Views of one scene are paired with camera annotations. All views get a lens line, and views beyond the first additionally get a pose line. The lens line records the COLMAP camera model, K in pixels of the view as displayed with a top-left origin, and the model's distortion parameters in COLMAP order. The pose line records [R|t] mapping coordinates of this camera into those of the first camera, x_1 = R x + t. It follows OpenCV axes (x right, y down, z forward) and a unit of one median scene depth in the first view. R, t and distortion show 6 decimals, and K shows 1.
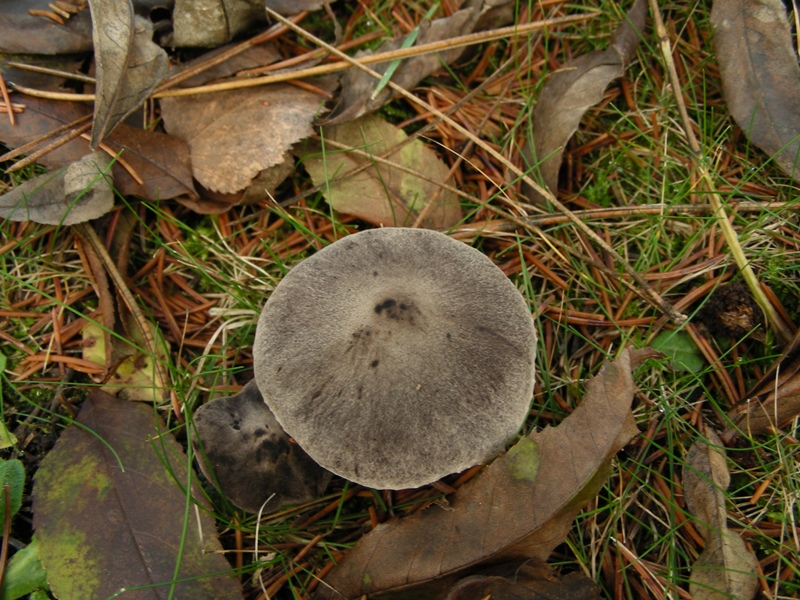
lens RADIAL K [[959.8, 0, 400.0], [0, 959.8, 300.0], [0, 0, 1]] dist [-0.265984, 0.397974]
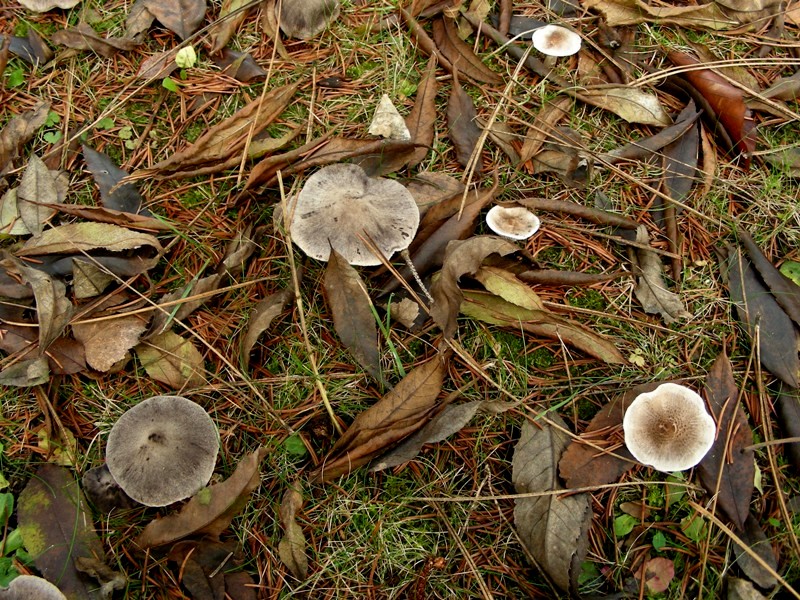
lens RADIAL K [[959.8, 0, 400.0], [0, 959.8, 300.0], [0, 0, 1]] dist [-0.265984, 0.397974]
pose [[0.999527, -0.005585, 0.030242, 0.479453], [0.004797, 0.999648, 0.026076, -0.352310], [-0.030377, -0.025919, 0.999202, -1.282029]]
